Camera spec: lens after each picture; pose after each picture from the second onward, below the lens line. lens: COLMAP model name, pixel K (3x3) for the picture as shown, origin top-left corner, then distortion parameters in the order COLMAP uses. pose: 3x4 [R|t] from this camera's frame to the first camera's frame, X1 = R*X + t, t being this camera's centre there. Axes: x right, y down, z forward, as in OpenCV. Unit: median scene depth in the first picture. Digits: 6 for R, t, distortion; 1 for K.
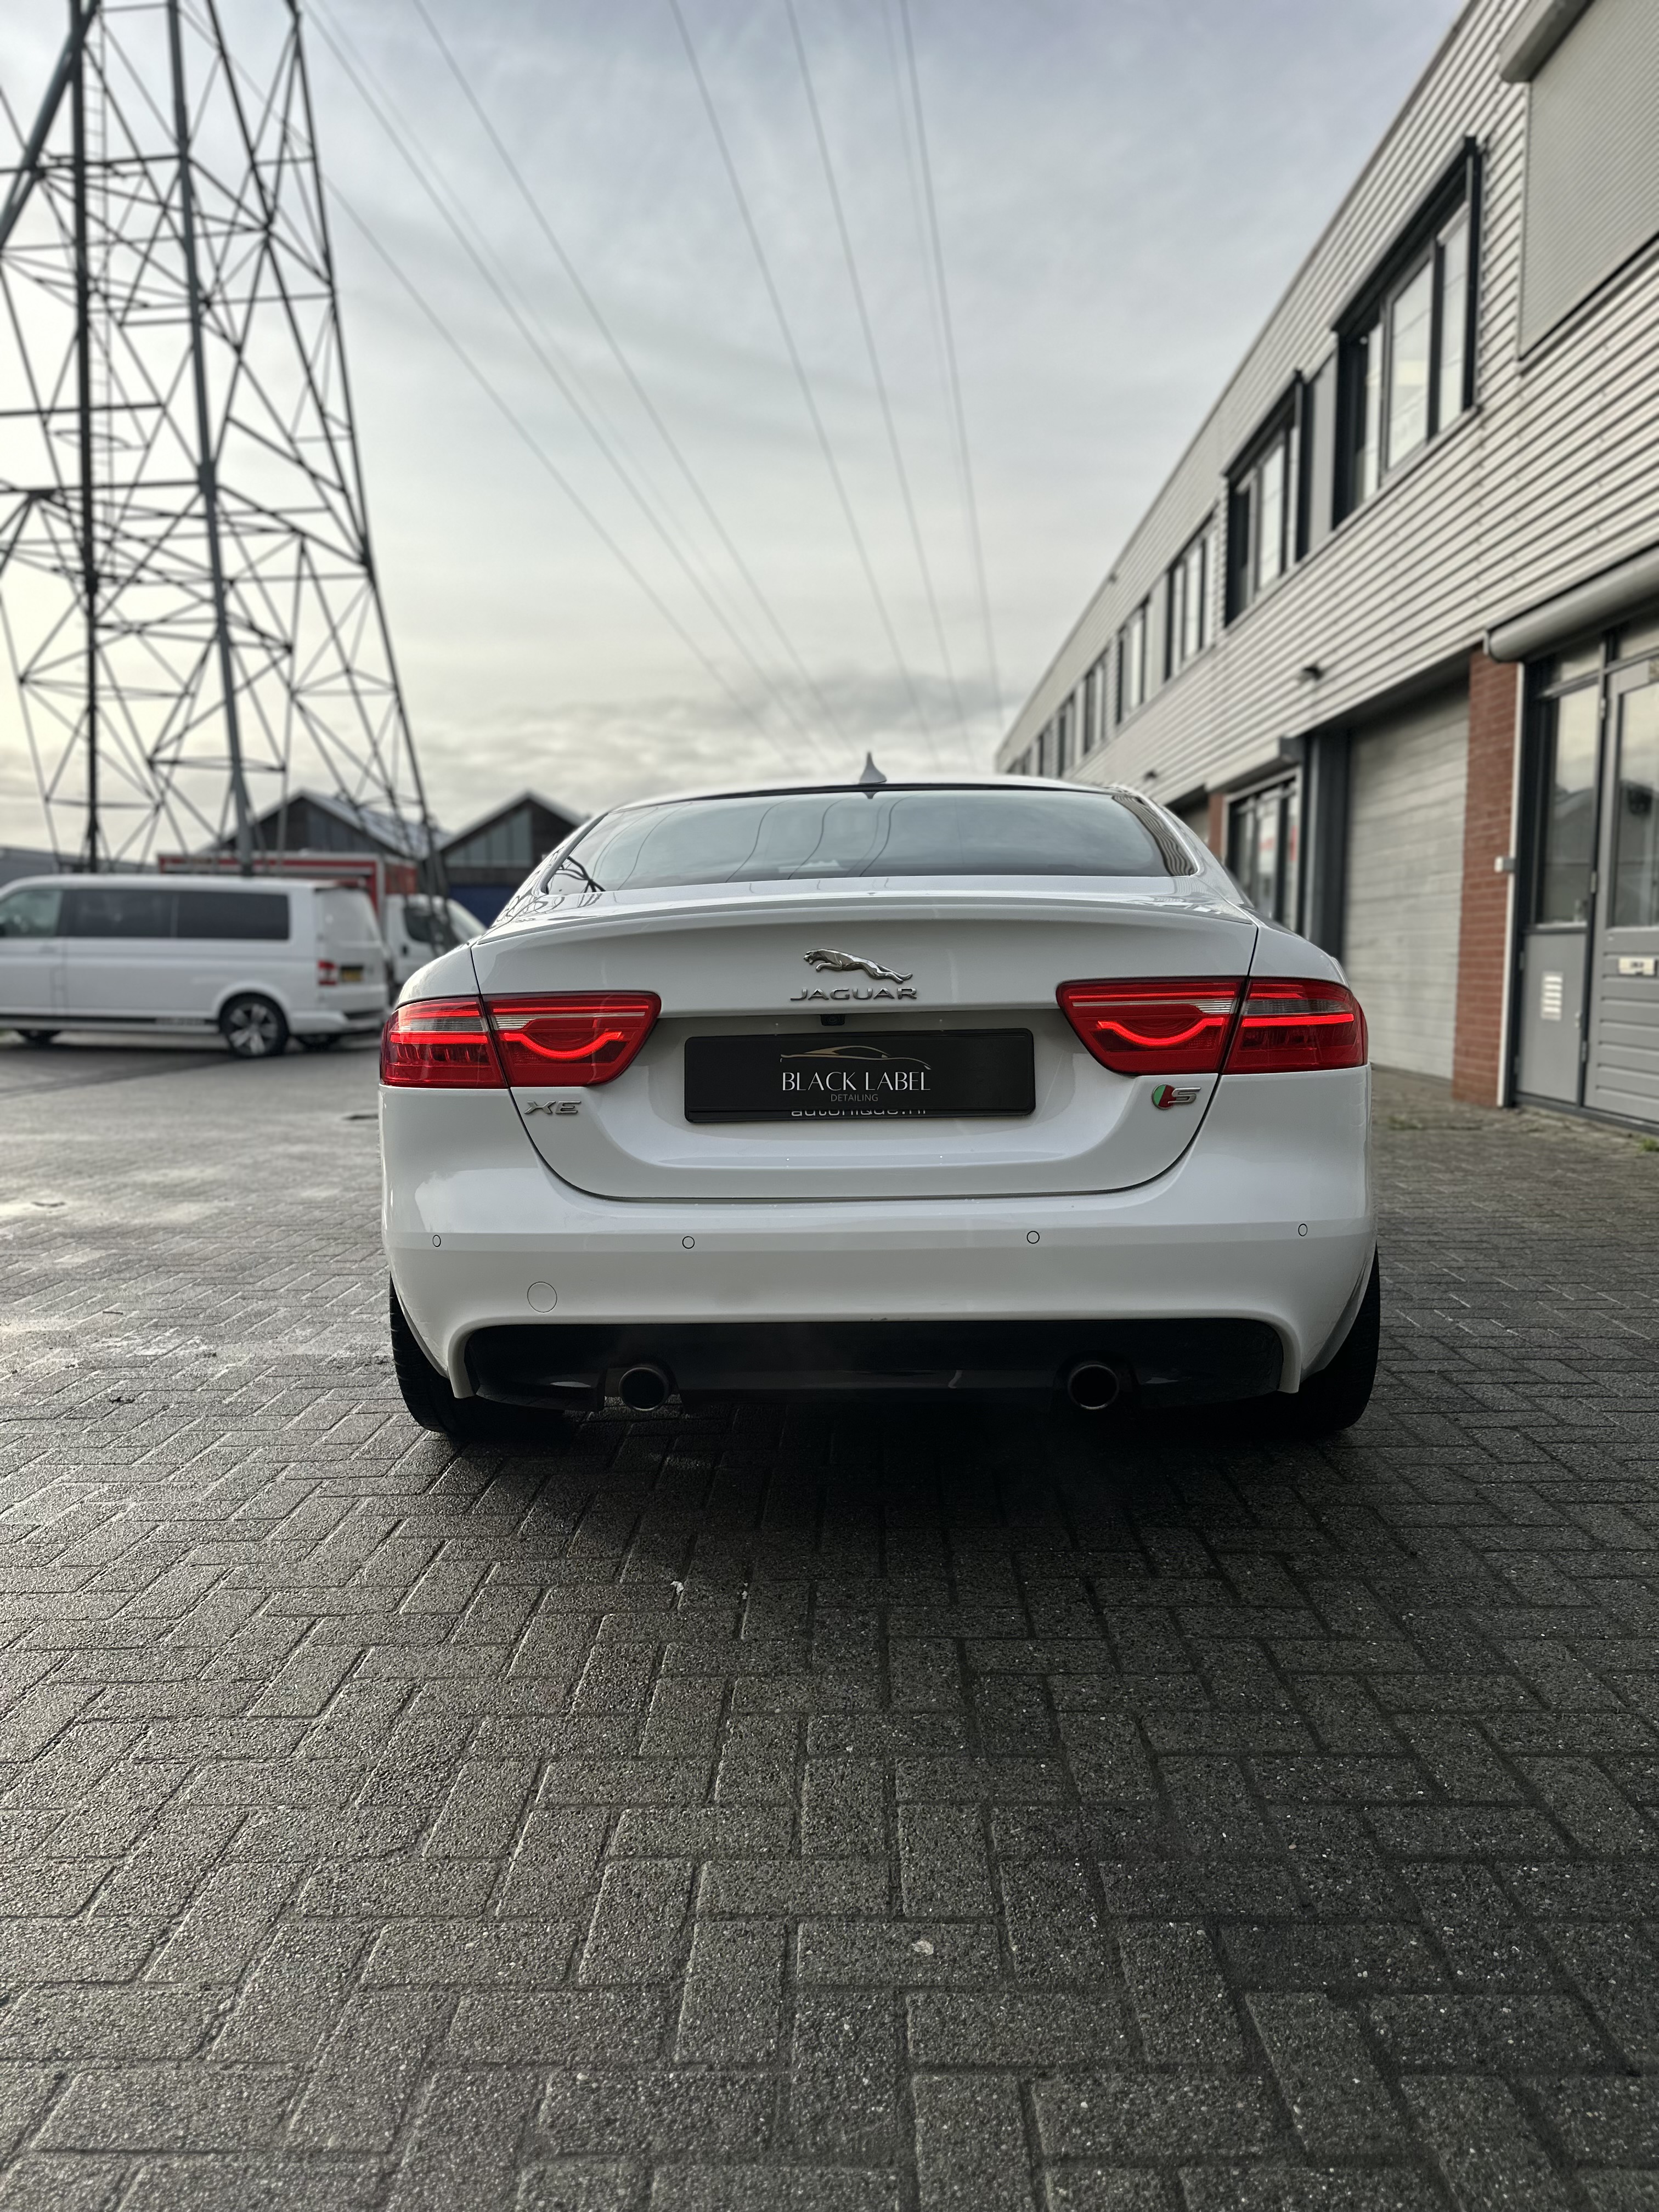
lens RADIAL K [[1542.6, 0, 823.4], [0, 1542.6, 1109.0], [0, 0, 1]] dist [0.049172, -0.067424]
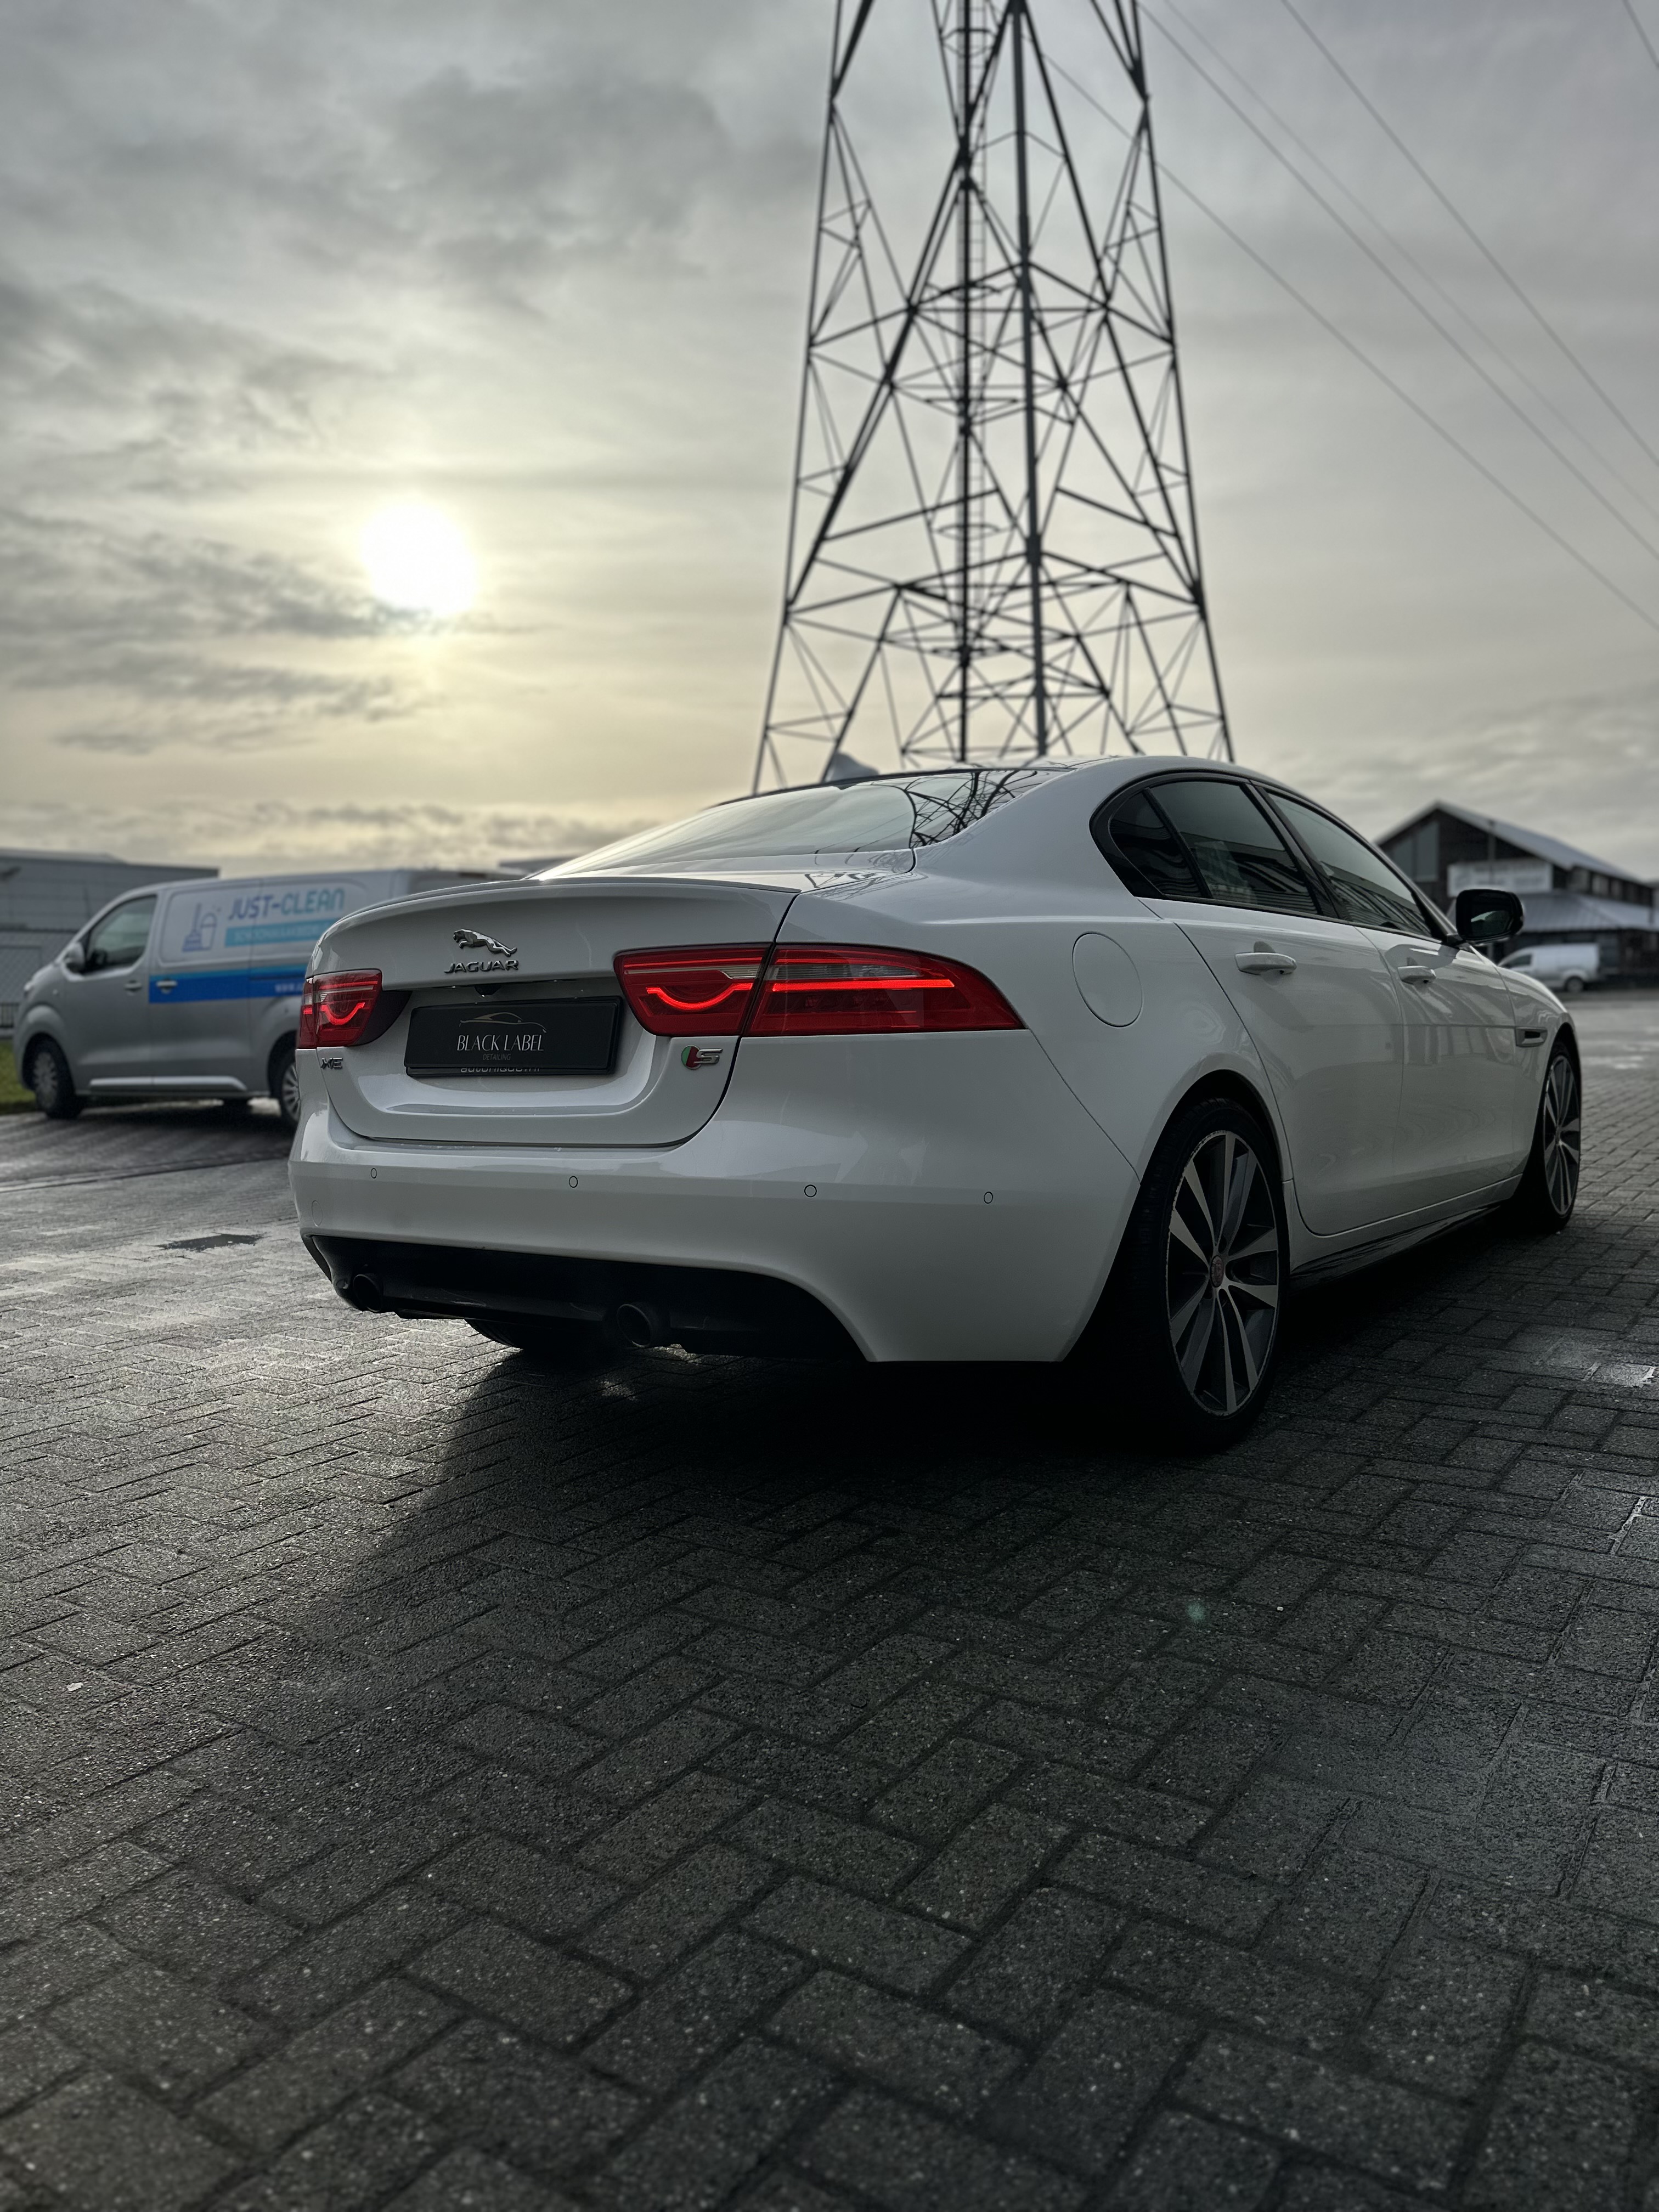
lens RADIAL K [[1524.0, 0, 837.8], [0, 1524.0, 1103.3], [0, 0, 1]] dist [0.137280, -0.264277]
pose [[0.829928, 0.024328, -0.557340, 0.167539], [-0.035880, 0.999308, -0.009809, 0.005700], [0.556716, 0.028138, 0.830226, 0.034768]]
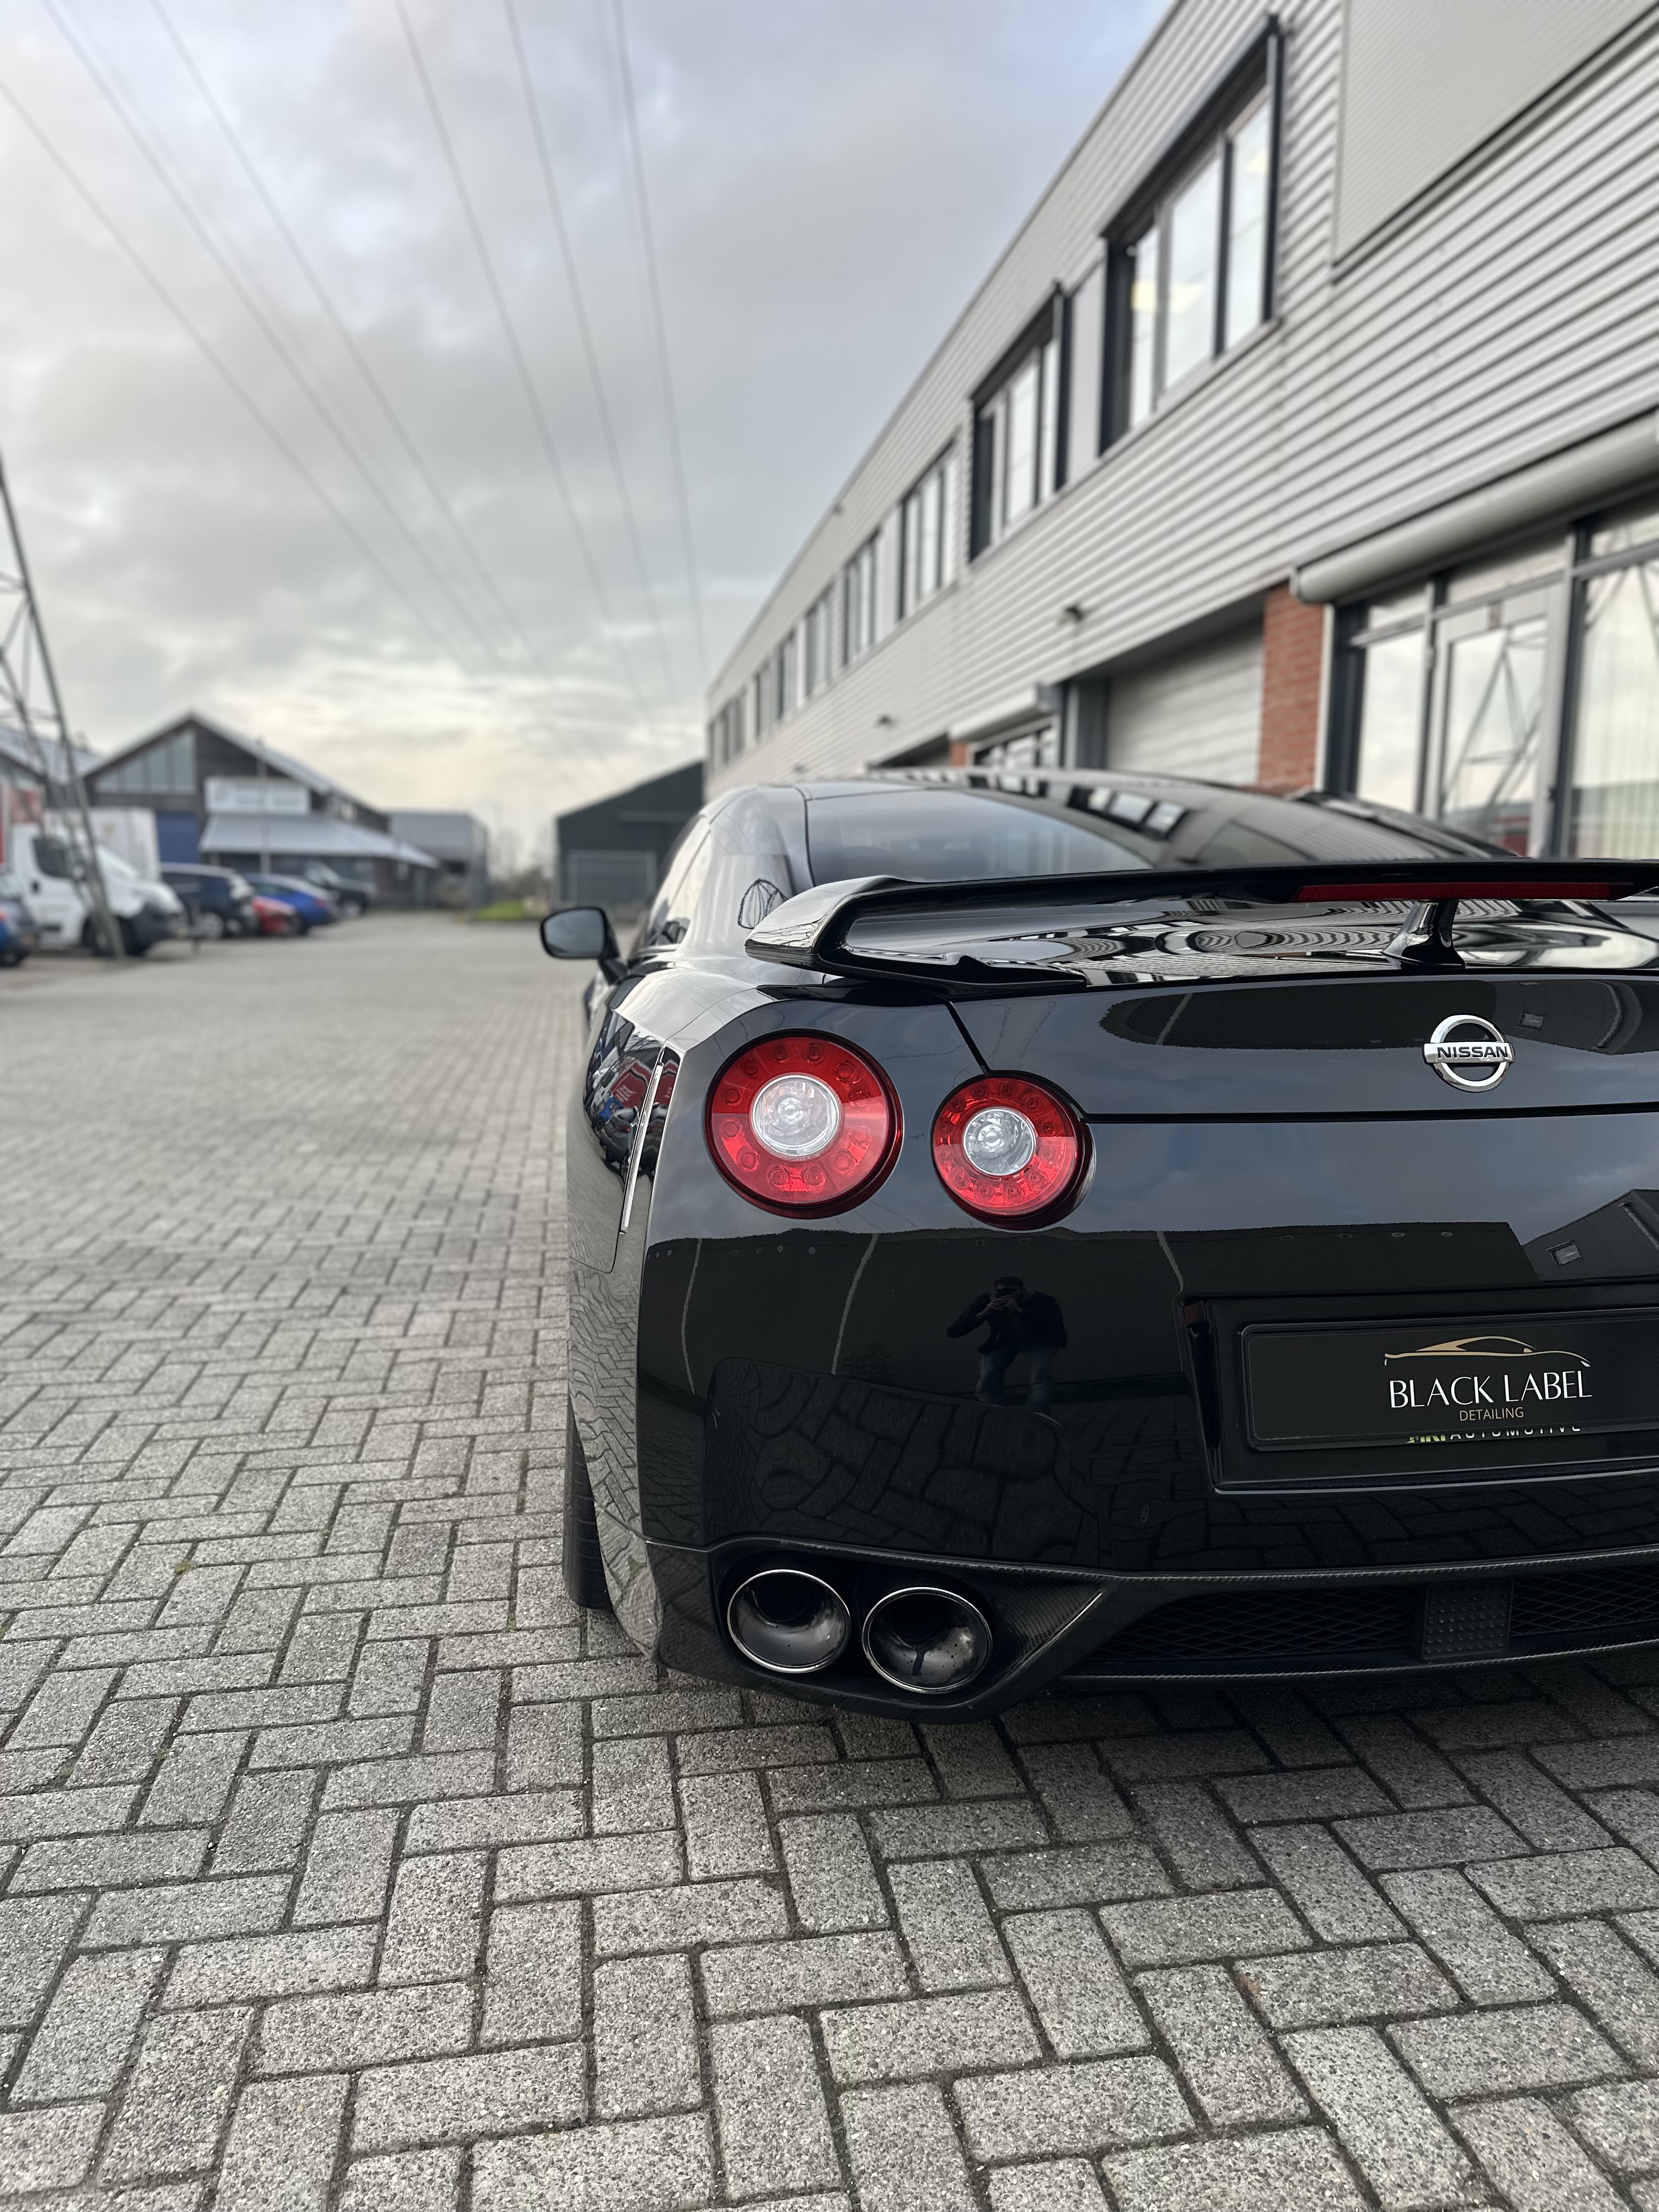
lens RADIAL K [[1544.2, 0, 809.2], [0, 1544.2, 1097.3], [0, 0, 1]] dist [0.030025, -0.036904]
pose [[0.982657, -0.006078, 0.185332, -0.012703], [0.000764, 0.999587, 0.028732, -0.017780], [-0.185430, -0.028092, 0.982256, 0.106535]]
